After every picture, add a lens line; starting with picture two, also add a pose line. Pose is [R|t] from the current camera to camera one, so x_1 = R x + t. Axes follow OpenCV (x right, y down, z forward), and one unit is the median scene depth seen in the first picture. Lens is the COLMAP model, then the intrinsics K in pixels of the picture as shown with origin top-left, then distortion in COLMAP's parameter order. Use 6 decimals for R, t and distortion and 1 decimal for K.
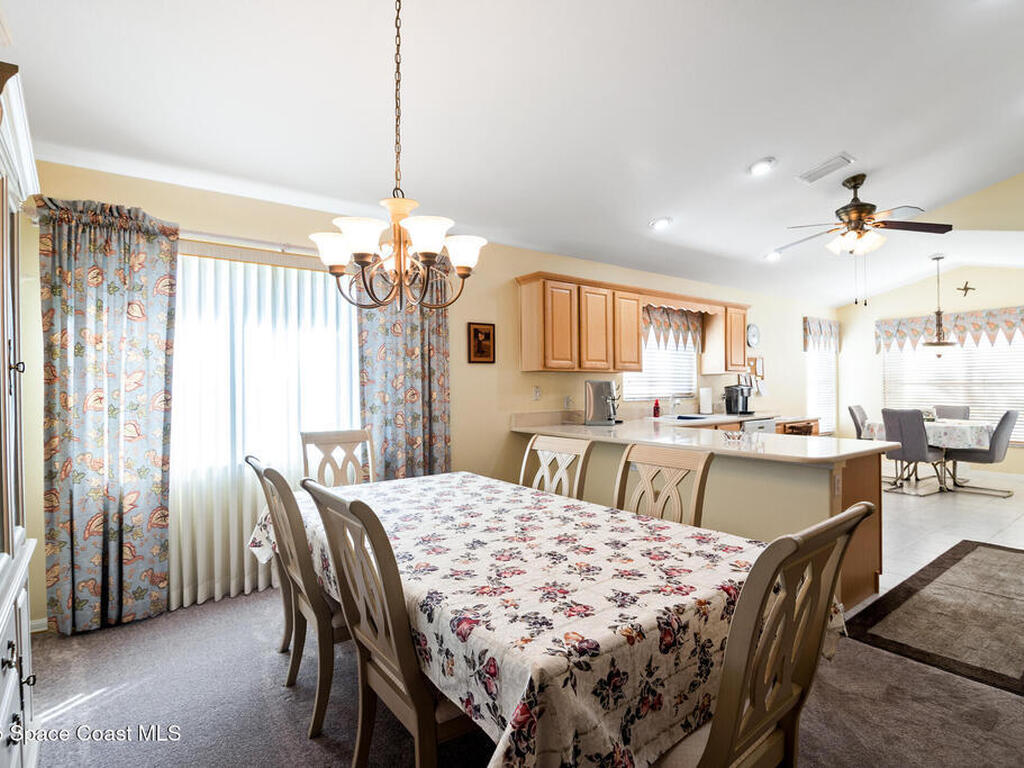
lens RADIAL K [[533.3, 0, 512.7], [0, 533.3, 379.8], [0, 0, 1]] dist [-0.004075, -0.010140]
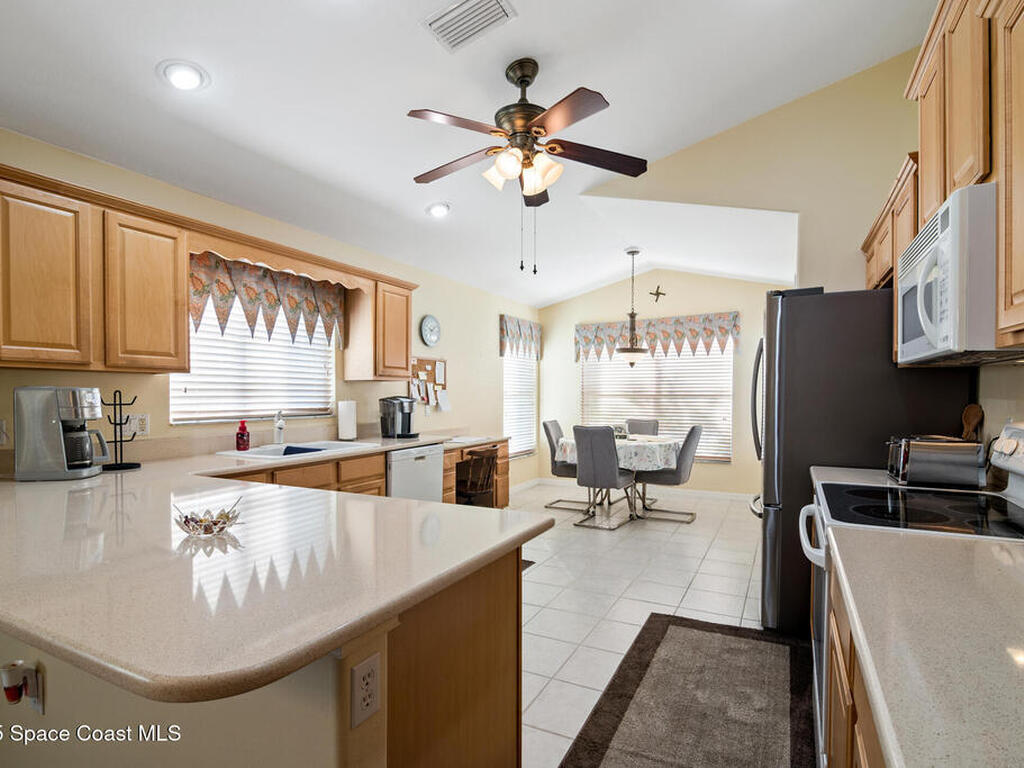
lens RADIAL K [[525.0, 0, 511.5], [0, 525.0, 417.3], [0, 0, 1]] dist [-0.003823, -0.000592]
pose [[0.902915, -0.016070, 0.429518, 0.260881], [-0.004726, 0.998869, 0.047307, 0.003634], [-0.429793, -0.044744, 0.901818, 0.309866]]
